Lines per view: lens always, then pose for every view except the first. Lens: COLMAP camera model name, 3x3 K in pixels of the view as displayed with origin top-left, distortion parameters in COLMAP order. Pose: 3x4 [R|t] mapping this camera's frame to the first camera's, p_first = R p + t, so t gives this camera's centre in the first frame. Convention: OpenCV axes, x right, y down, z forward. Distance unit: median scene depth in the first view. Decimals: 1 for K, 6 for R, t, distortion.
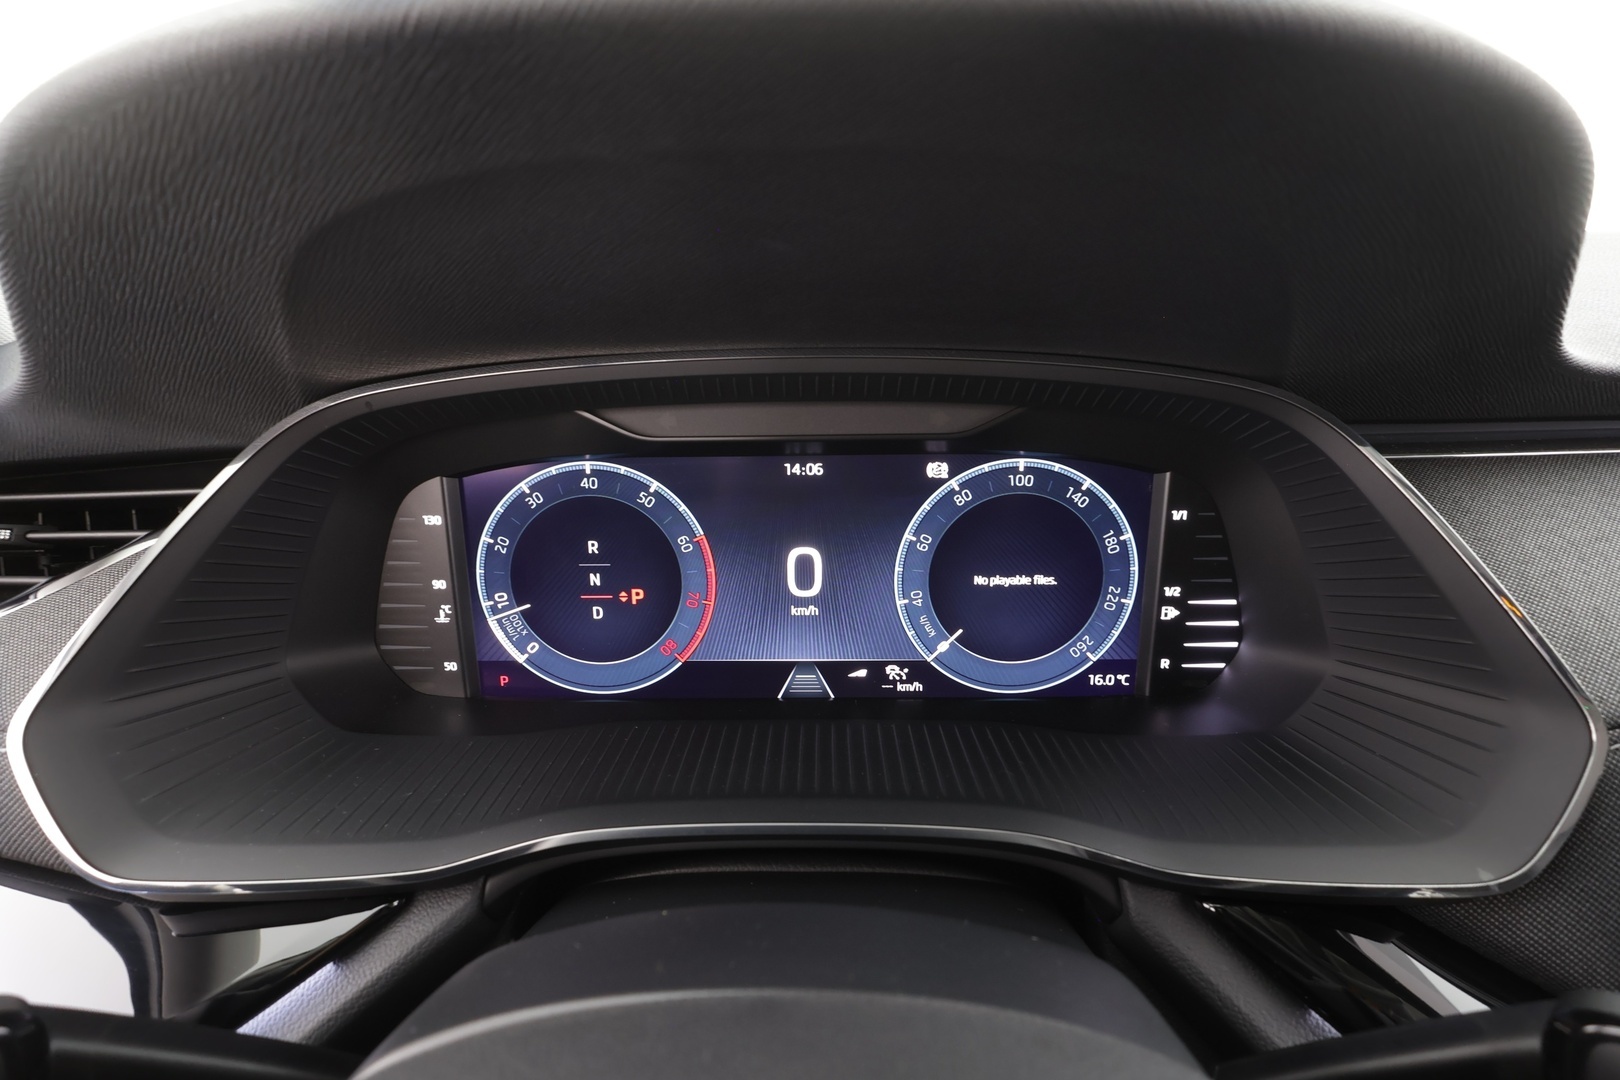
lens RADIAL K [[807.2, 0, 806.8], [0, 807.2, 552.3], [0, 0, 1]] dist [-0.002937, -0.000525]
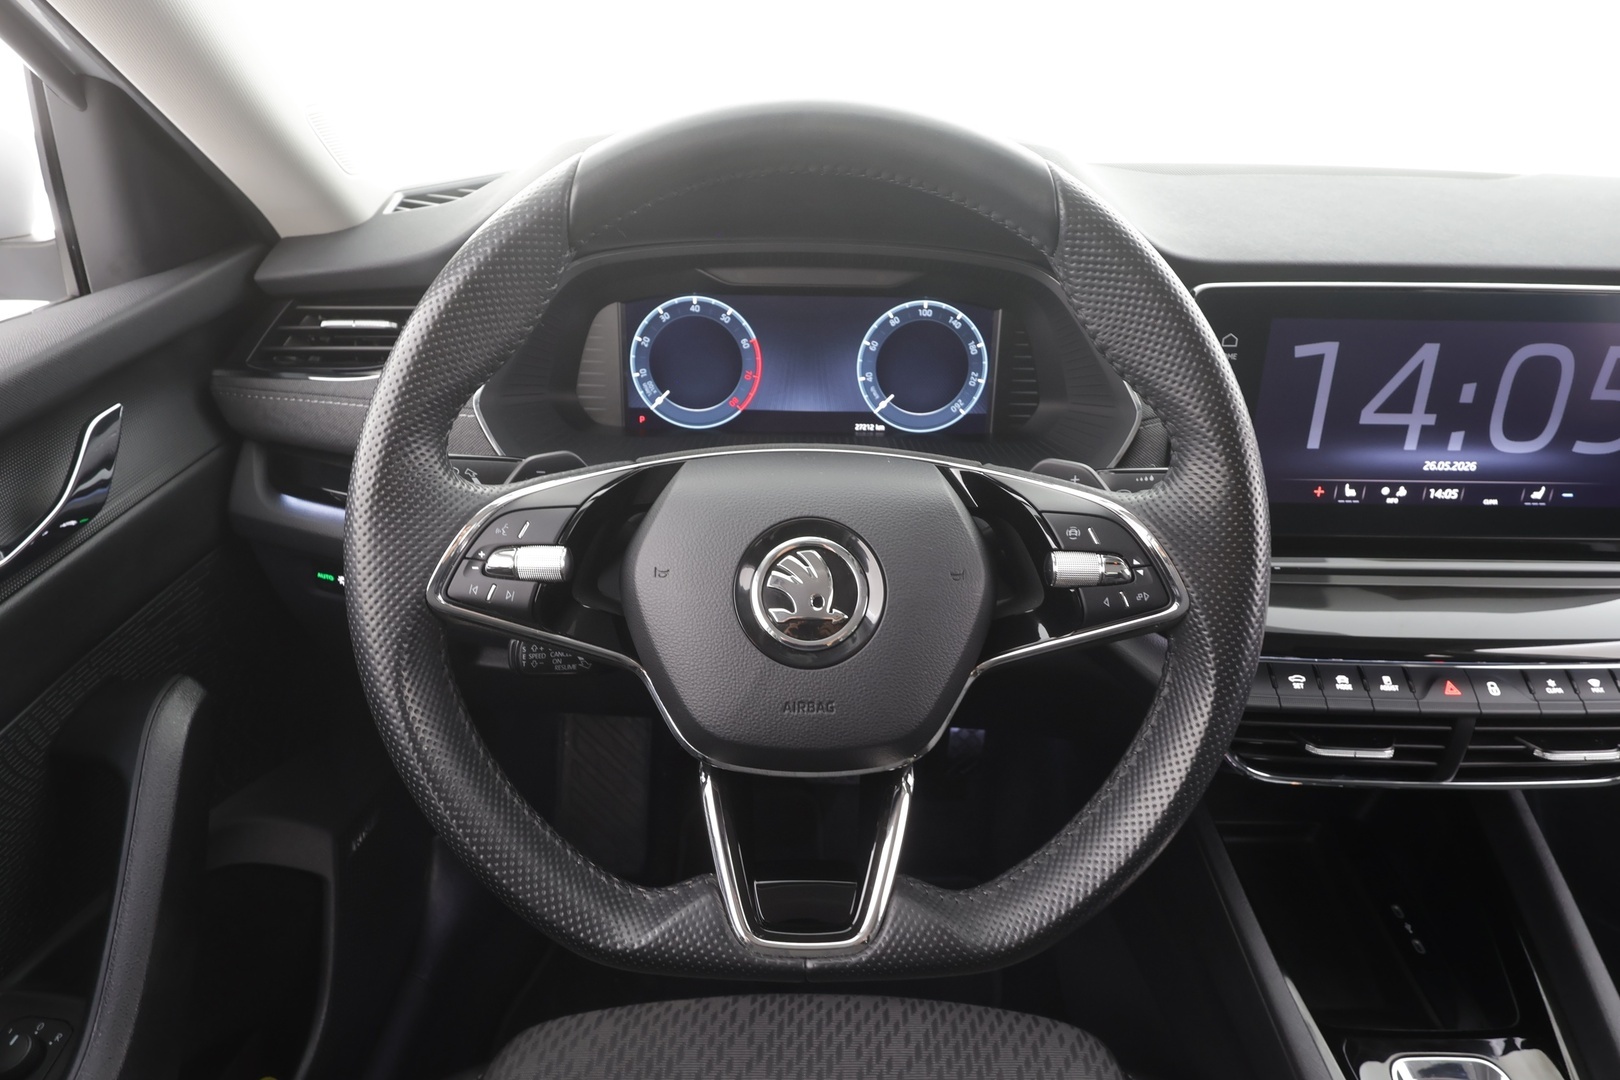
lens RADIAL K [[956.9, 0, 810.3], [0, 956.9, 538.5], [0, 0, 1]] dist [0.004923, 0.002133]
pose [[0.999380, 0.018749, 0.029810, -0.058662], [-0.021140, 0.996406, 0.082021, 0.252876], [-0.028165, -0.082600, 0.996185, -1.236211]]
